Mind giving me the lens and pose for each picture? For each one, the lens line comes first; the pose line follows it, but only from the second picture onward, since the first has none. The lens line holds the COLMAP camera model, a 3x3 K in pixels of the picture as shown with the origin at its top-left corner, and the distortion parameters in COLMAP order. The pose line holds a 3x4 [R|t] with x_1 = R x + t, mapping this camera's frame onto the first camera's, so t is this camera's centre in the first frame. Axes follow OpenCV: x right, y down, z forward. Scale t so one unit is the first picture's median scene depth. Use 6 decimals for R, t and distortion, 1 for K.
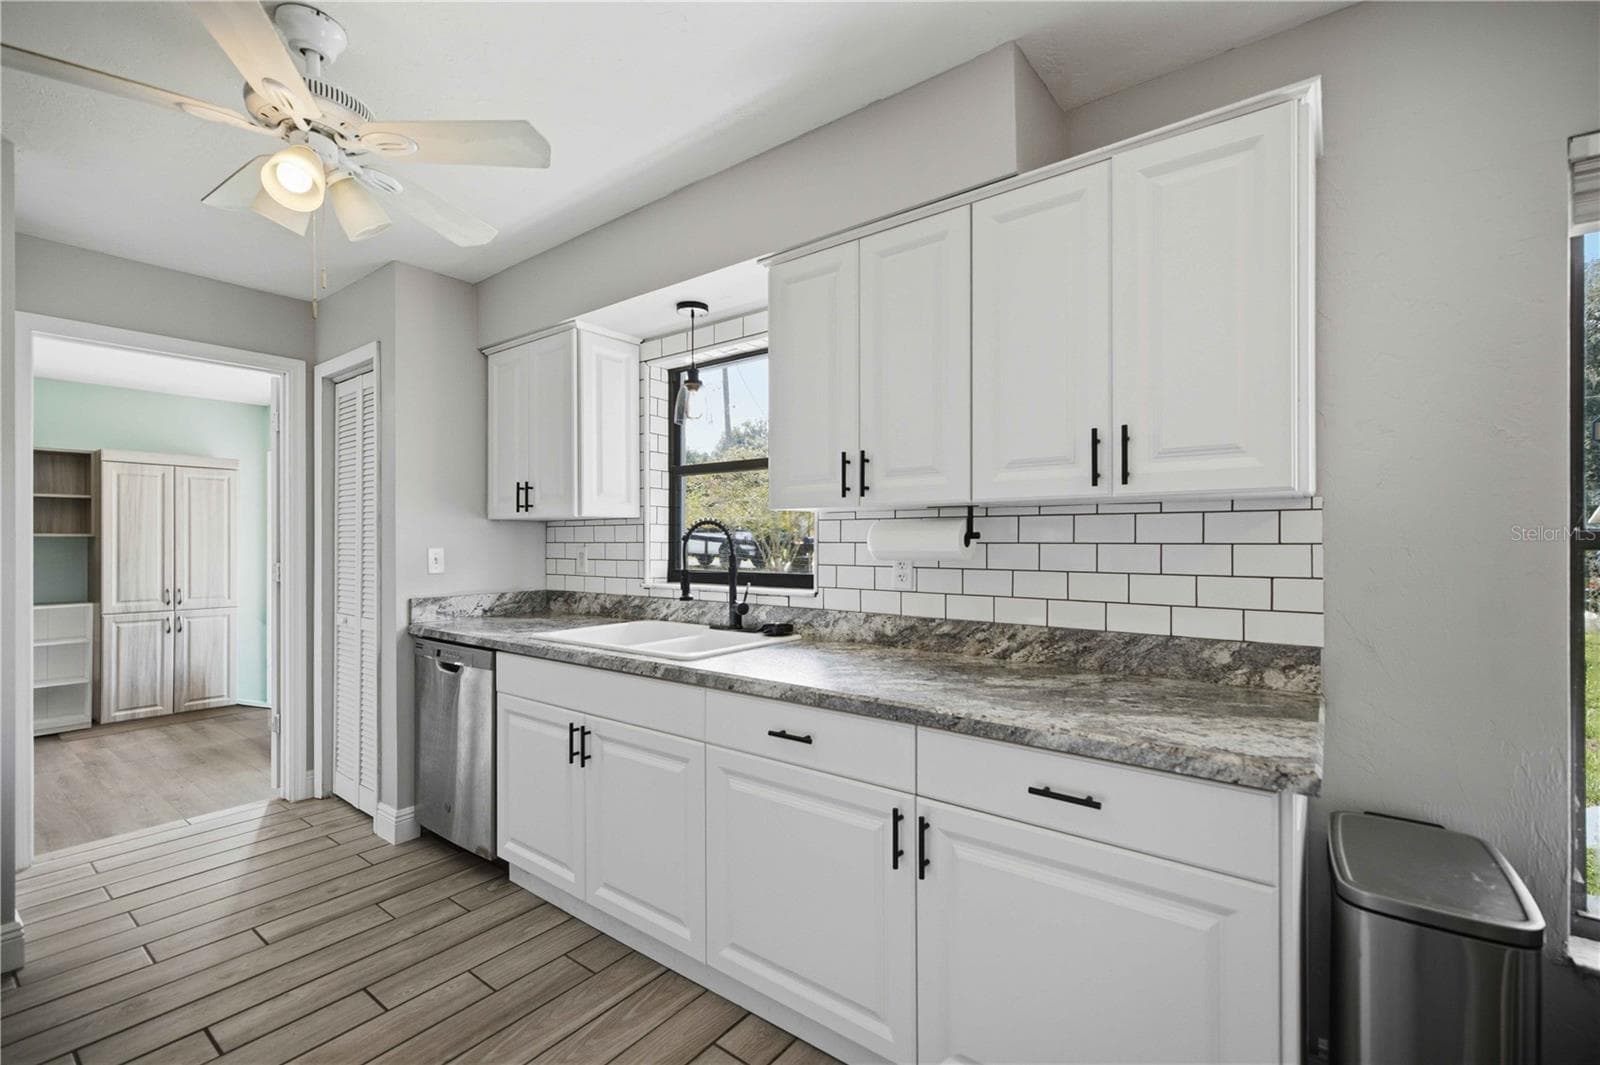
lens RADIAL K [[677.6, 0, 800.0], [0, 677.6, 532.5], [0, 0, 1]] dist [-0.001989, -0.000243]
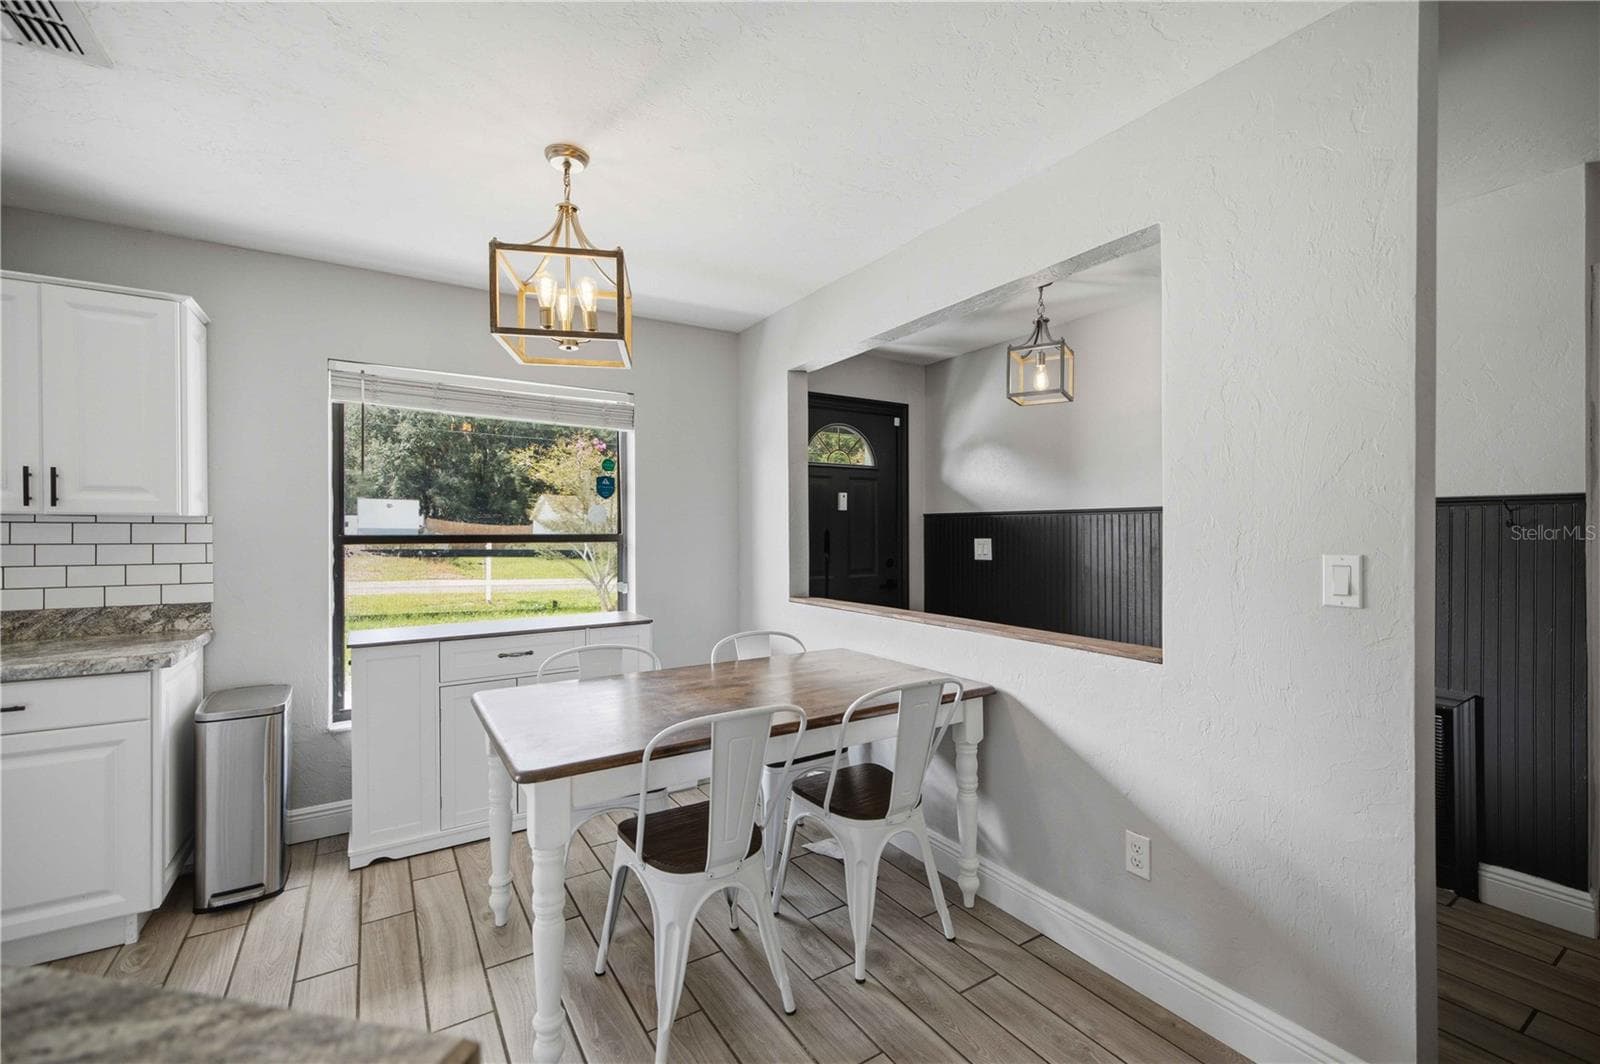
lens RADIAL K [[673.7, 0, 800.0], [0, 673.7, 532.0], [0, 0, 1]] dist [0.002831, 0.000411]
pose [[0.345944, -0.001848, 0.938253, -0.212965], [-0.009915, 0.999935, 0.005625, -0.022836], [-0.938203, -0.011248, 0.345904, -0.641705]]
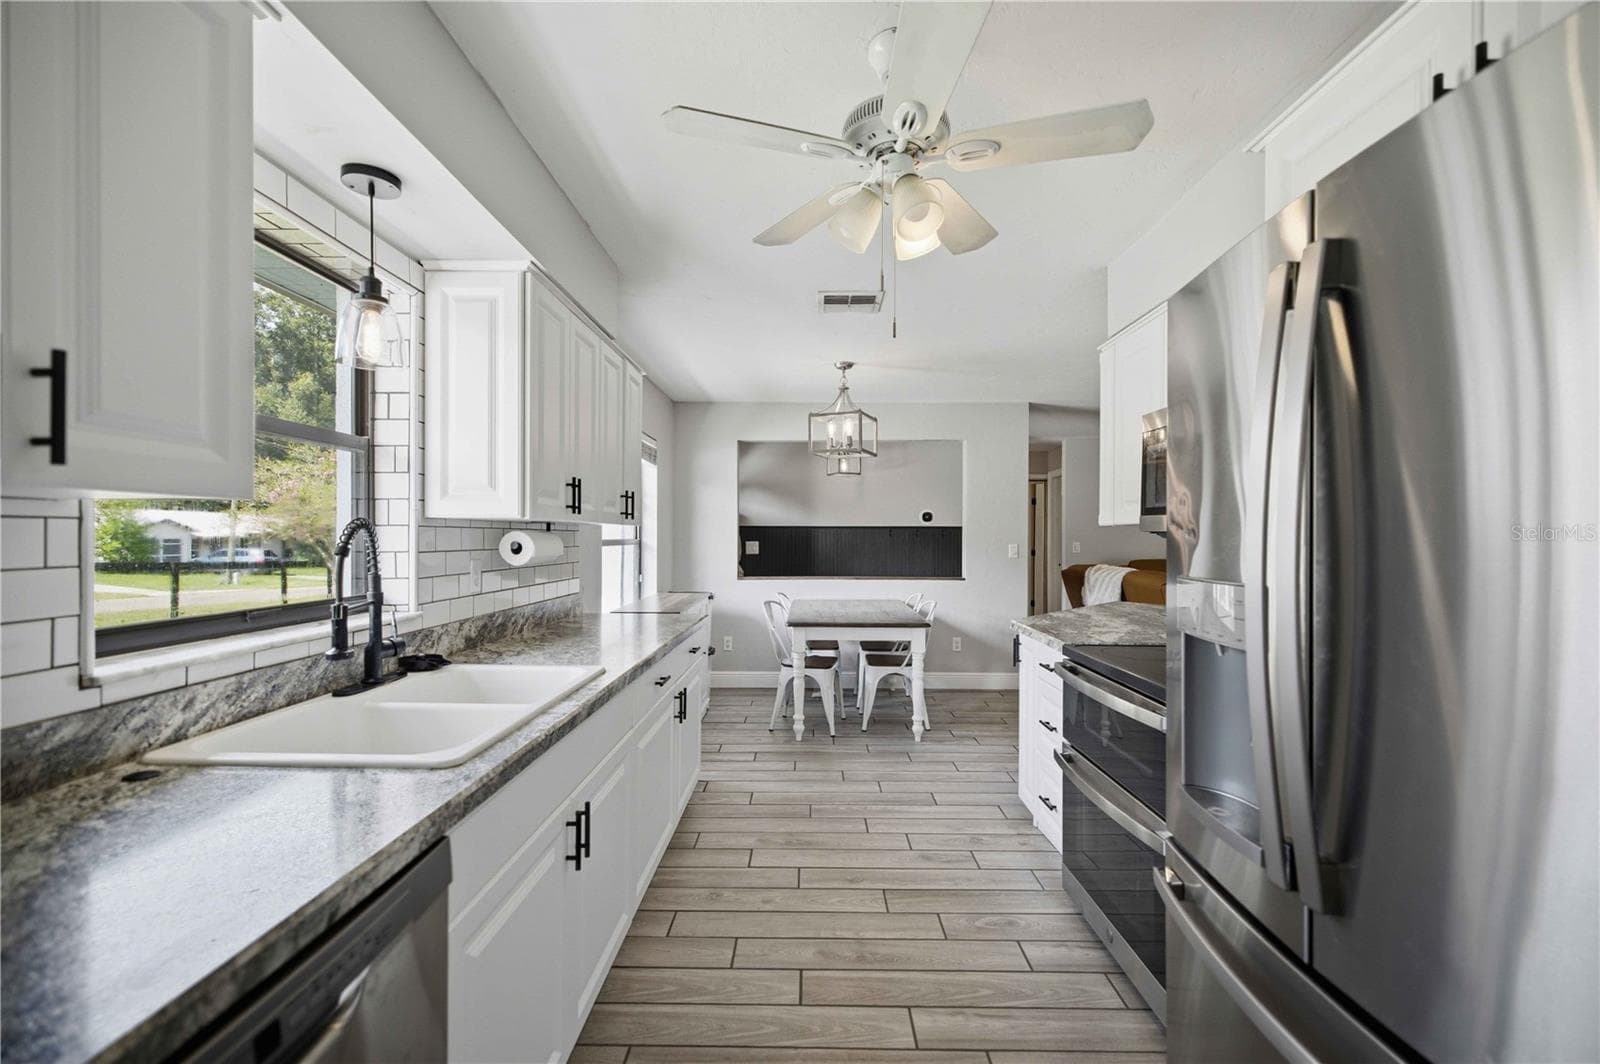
lens RADIAL K [[677.6, 0, 800.0], [0, 677.6, 532.0], [0, 0, 1]] dist [-0.001989, -0.000243]
pose [[-0.587540, 0.009587, 0.809139, -0.935056], [-0.003802, 0.999886, -0.014609, -0.000259], [-0.809186, -0.011660, -0.587436, 1.100887]]
